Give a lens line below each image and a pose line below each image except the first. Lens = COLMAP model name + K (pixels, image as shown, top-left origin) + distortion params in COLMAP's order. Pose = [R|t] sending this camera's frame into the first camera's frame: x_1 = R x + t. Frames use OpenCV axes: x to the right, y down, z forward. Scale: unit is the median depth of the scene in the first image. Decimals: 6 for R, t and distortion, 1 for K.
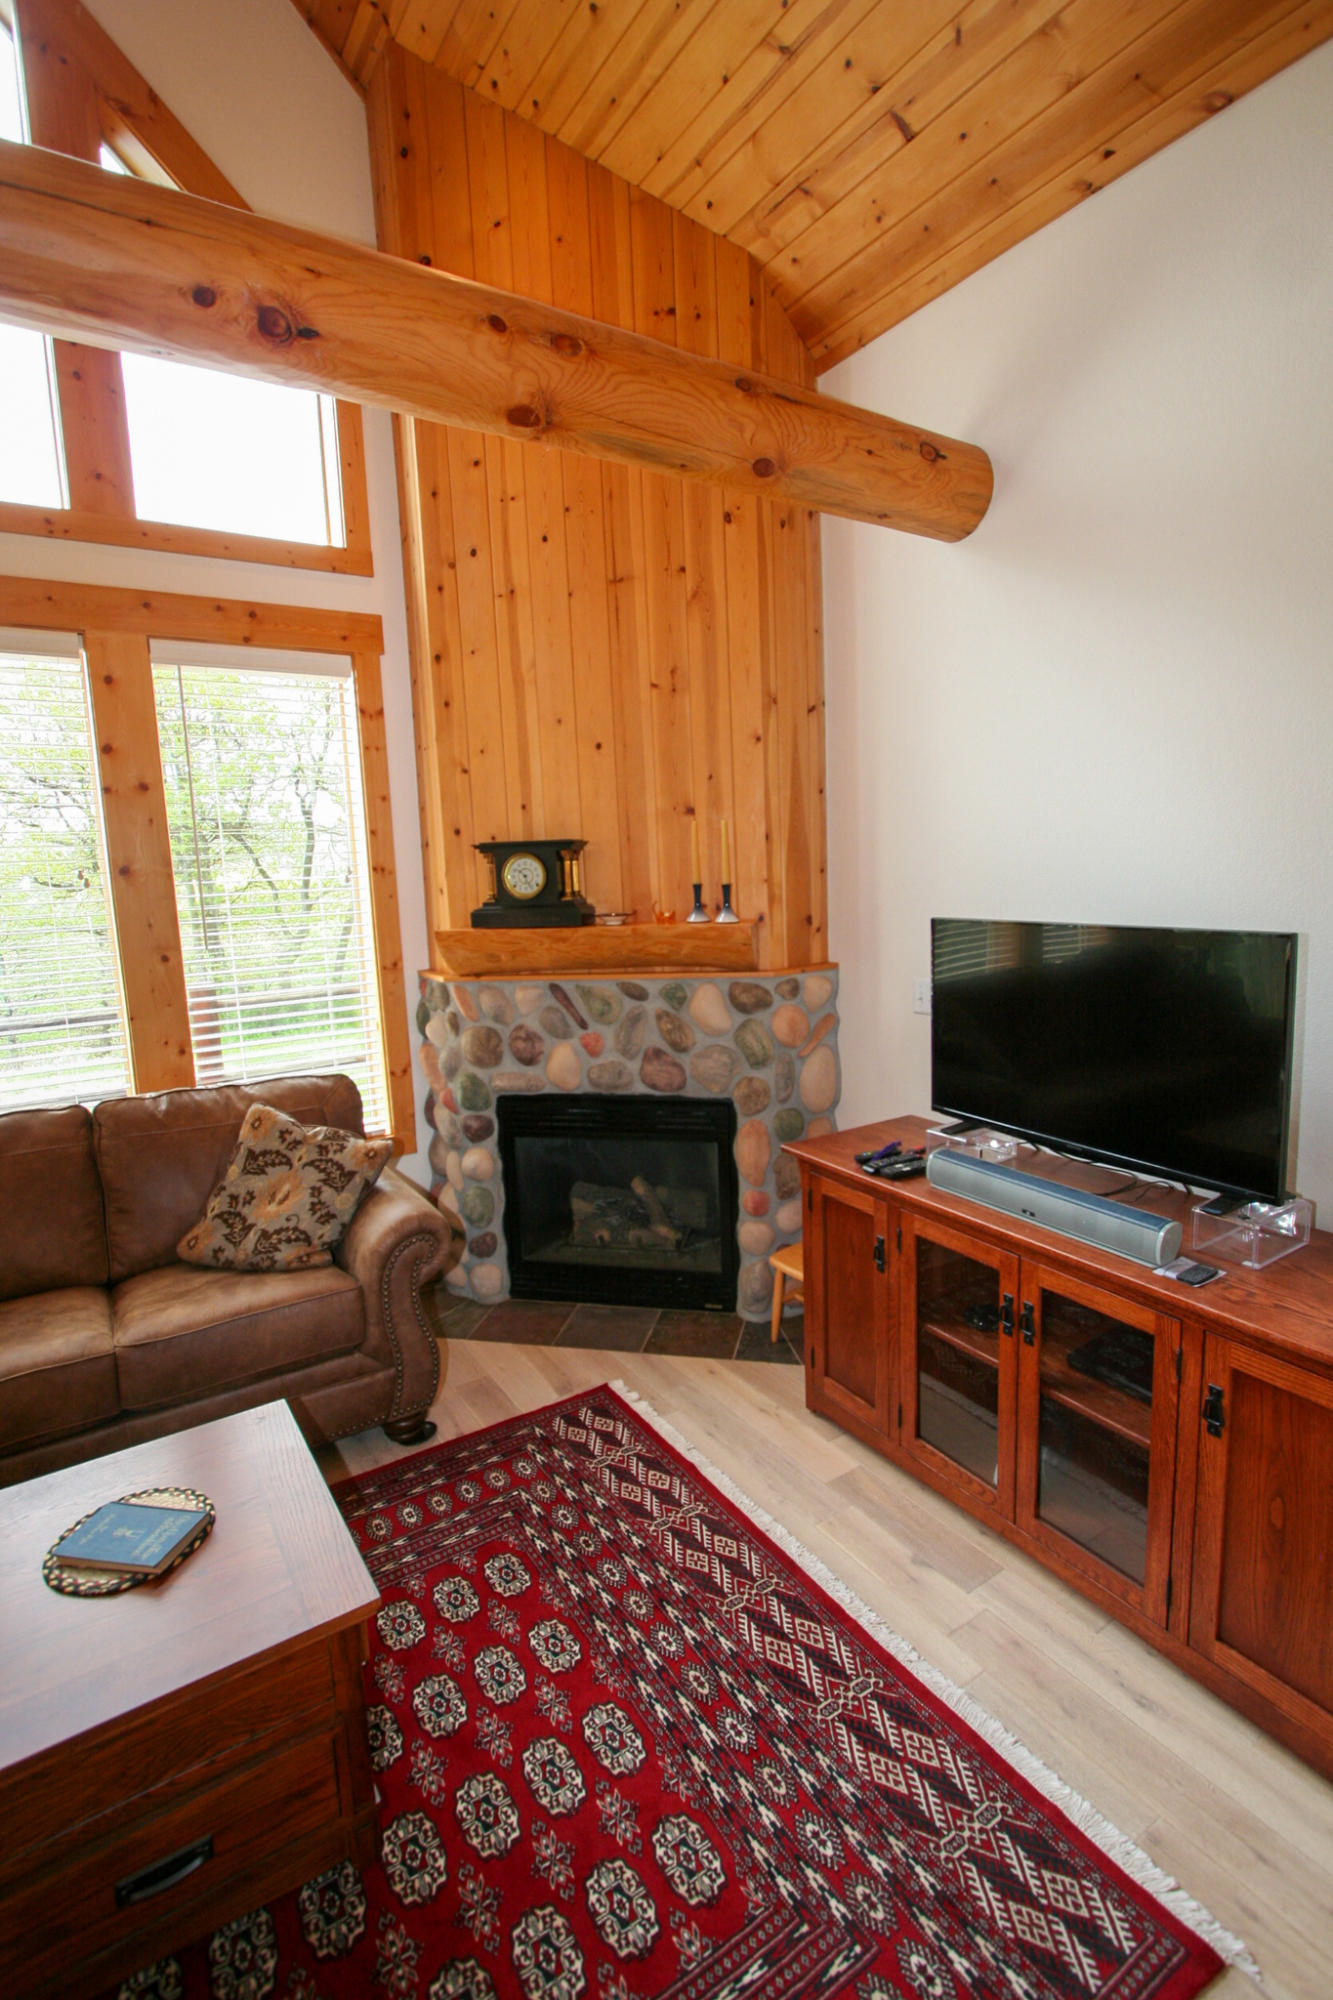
lens RADIAL K [[962.6, 0, 705.3], [0, 962.6, 971.6], [0, 0, 1]] dist [-0.015019, 0.000822]
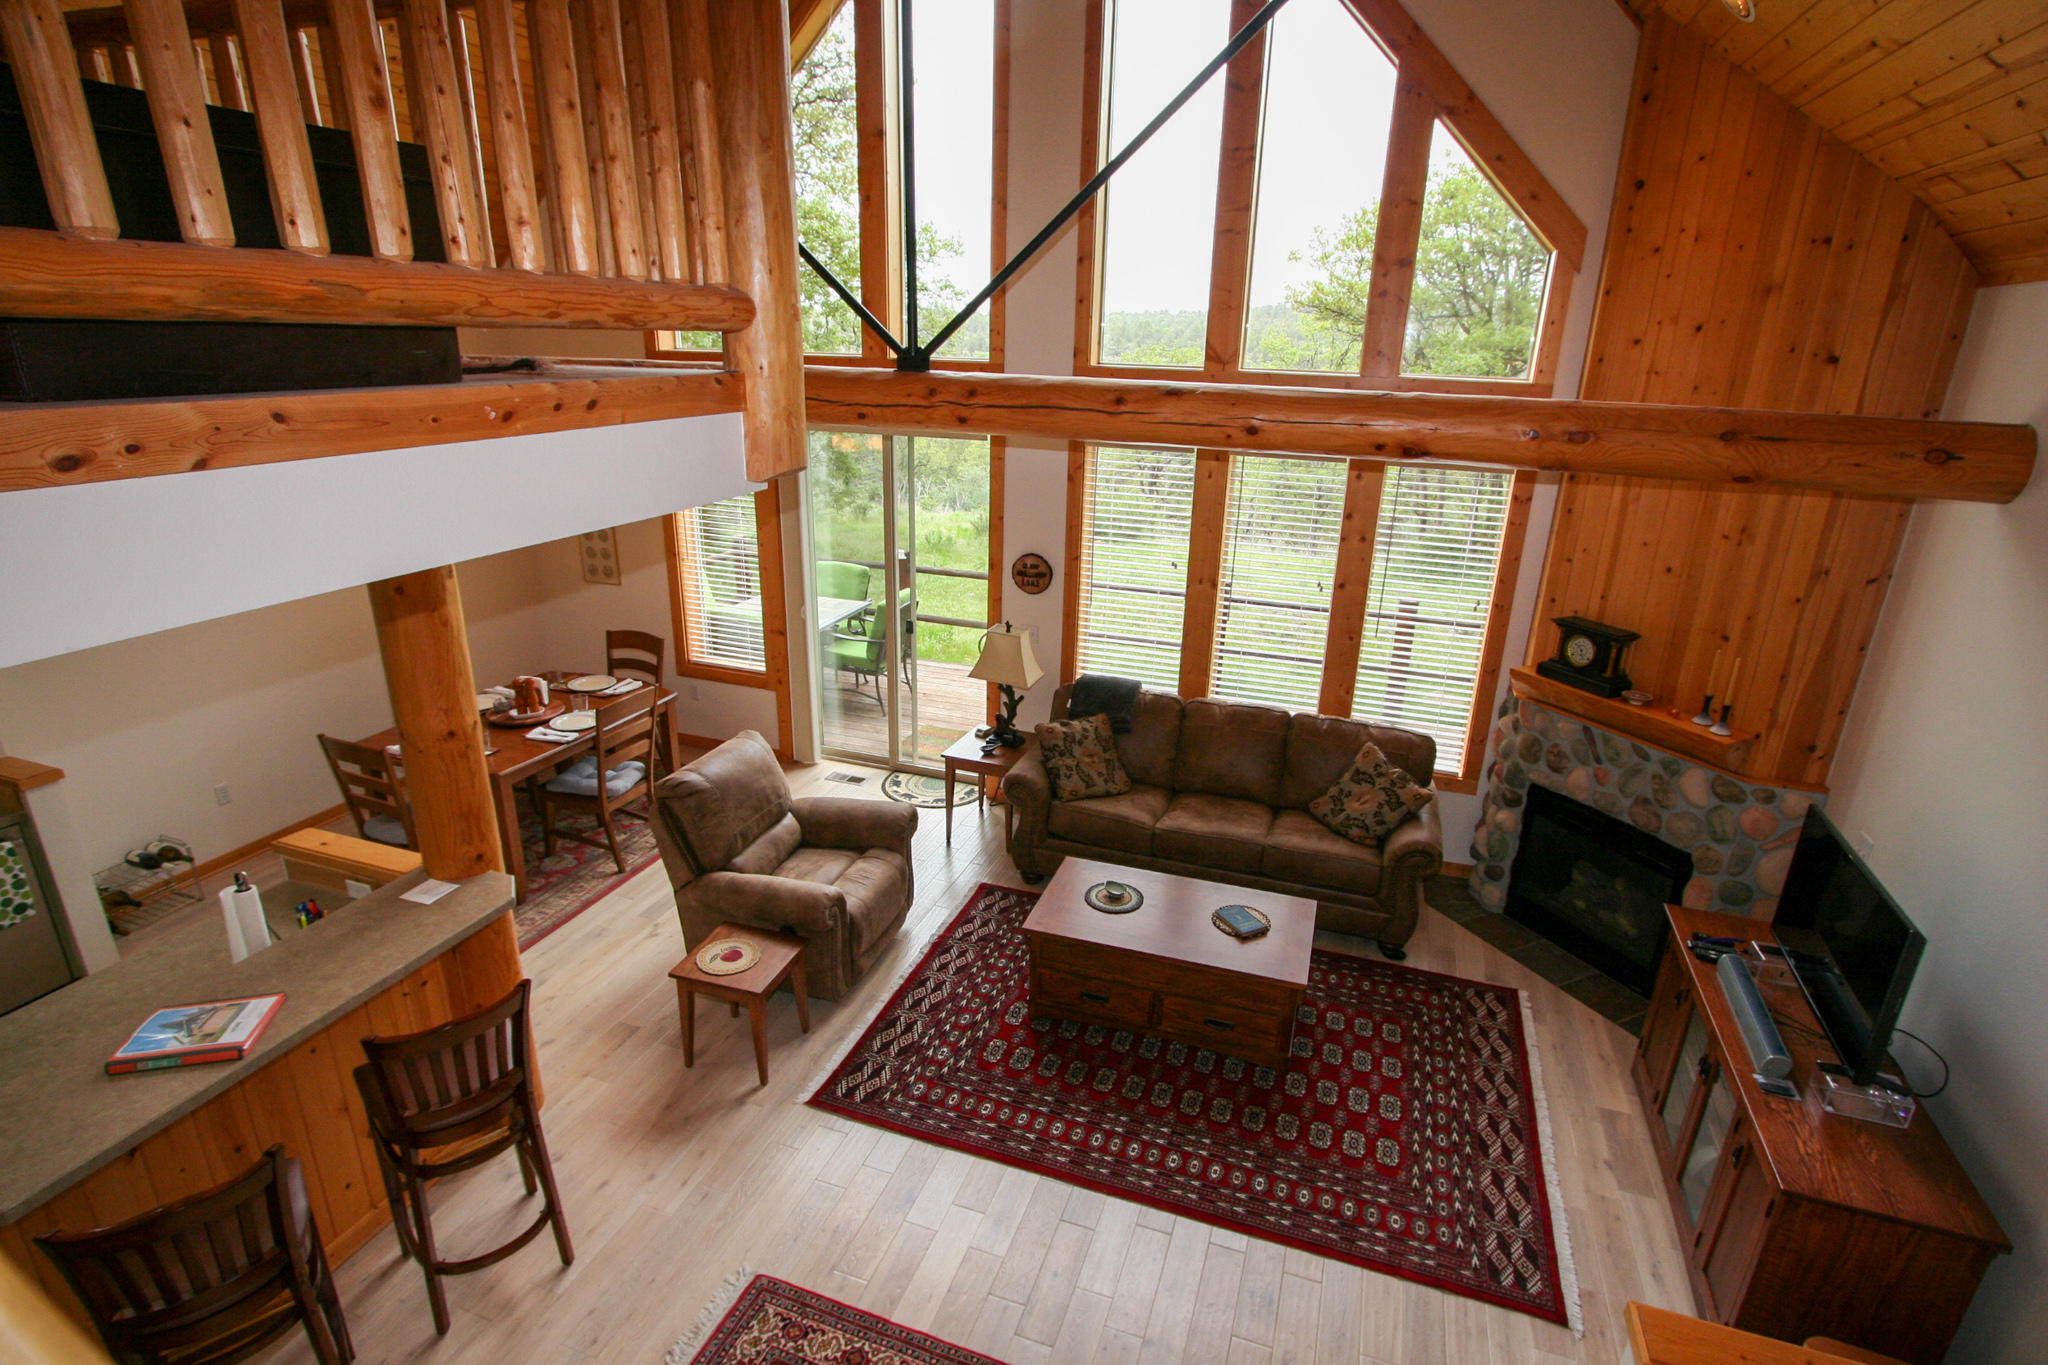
lens RADIAL K [[1016.5, 0, 1023.8], [0, 1016.5, 710.7], [0, 0, 1]] dist [-0.013883, 0.001029]
pose [[0.598423, 0.323287, -0.733059, 0.473051], [-0.148530, 0.943879, 0.295010, -0.358438], [0.787292, -0.067659, 0.612857, -0.597272]]
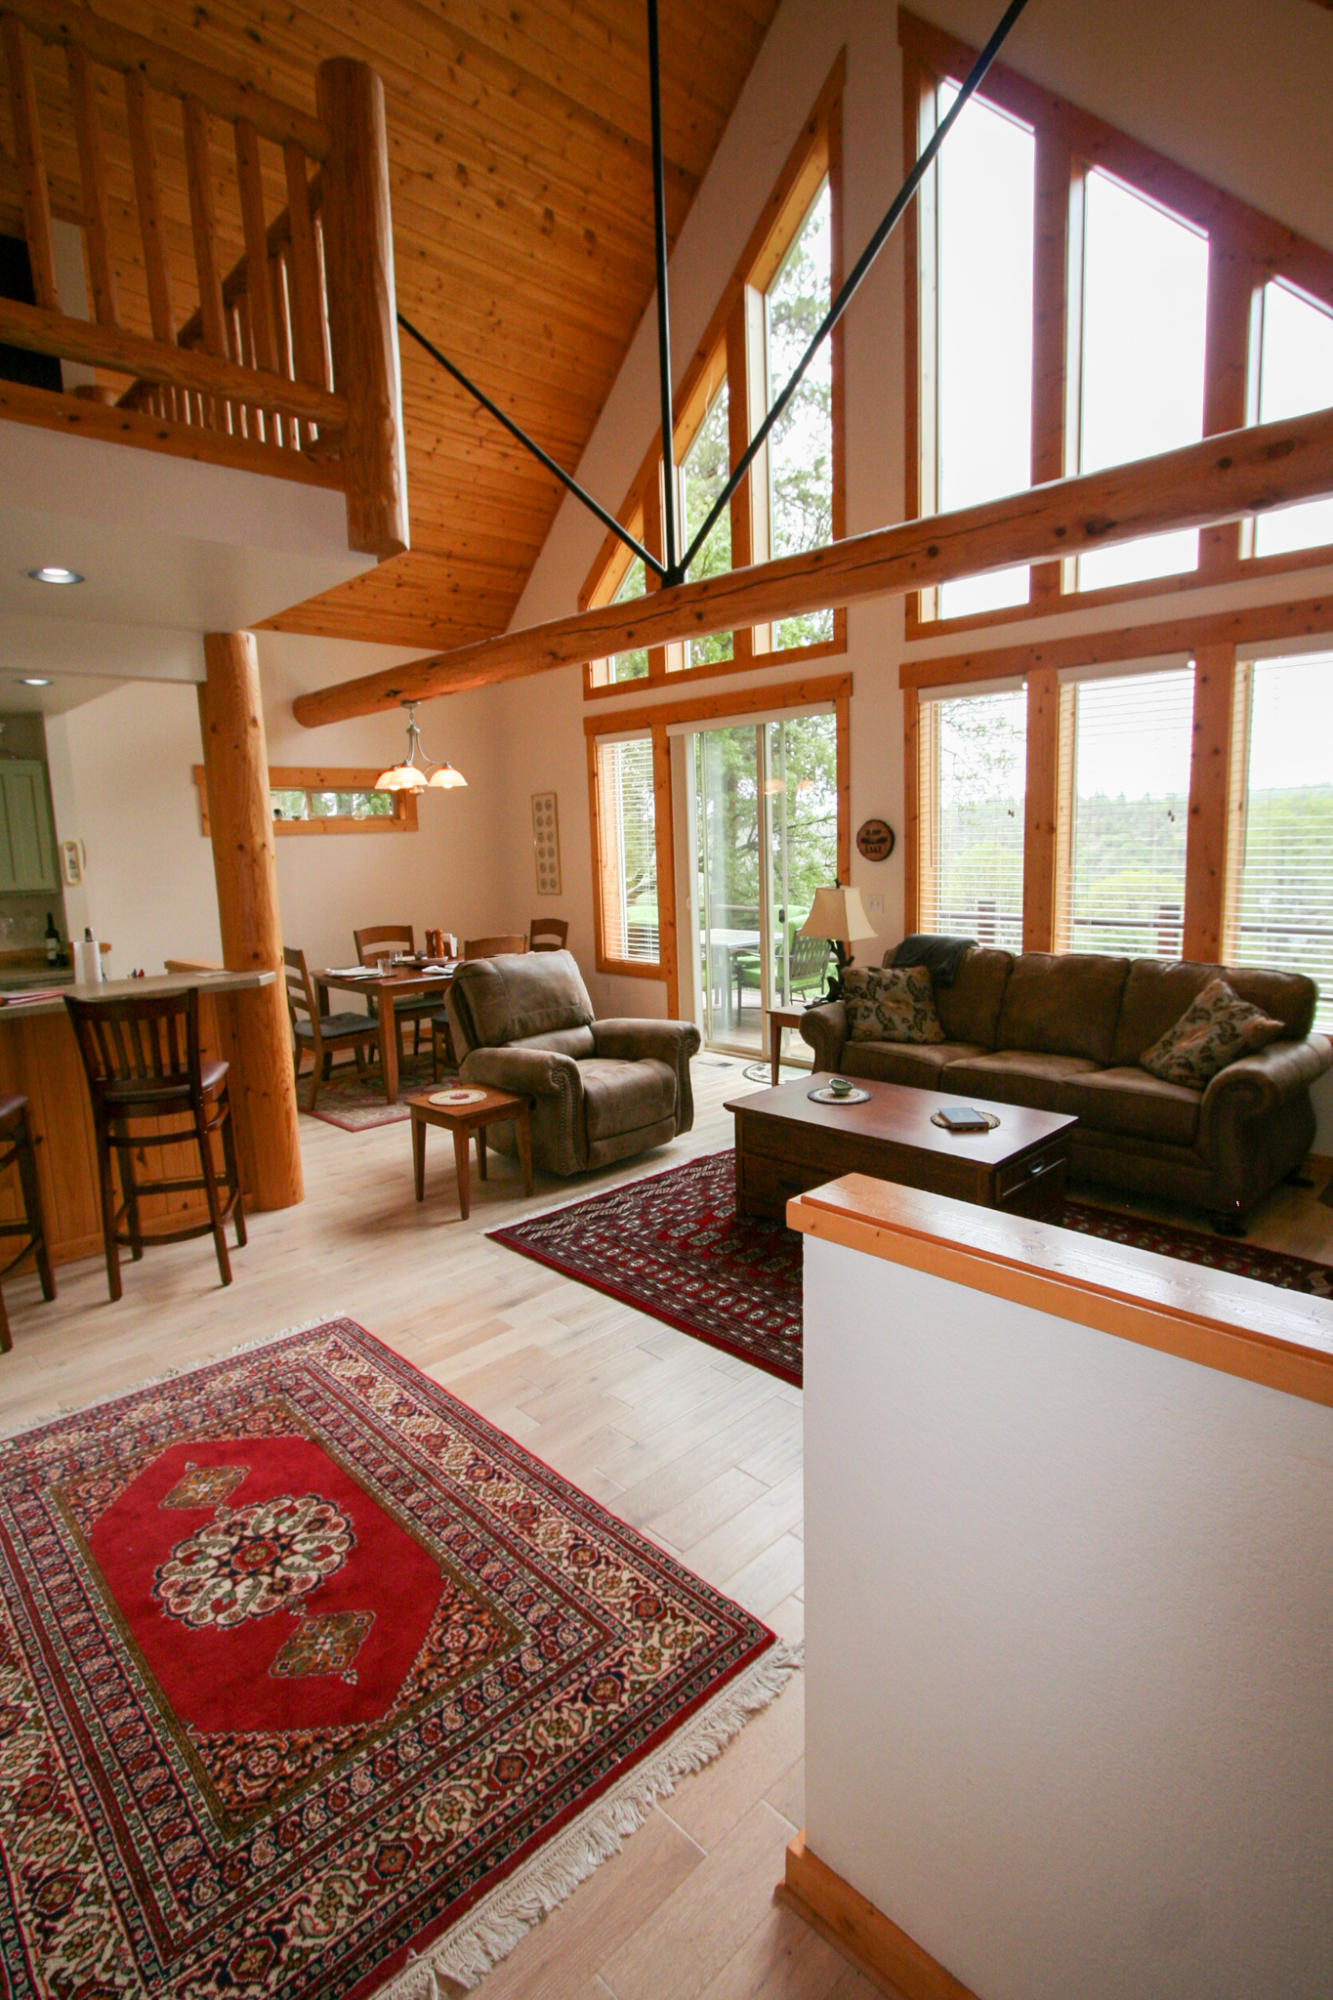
lens RADIAL K [[992.6, 0, 676.5], [0, 992.6, 994.7], [0, 0, 1]] dist [-0.013883, 0.001029]
pose [[0.185017, 0.183135, -0.965521, 0.789780], [-0.101494, 0.980790, 0.166583, -0.001442], [0.977480, 0.067174, 0.200050, -0.070308]]
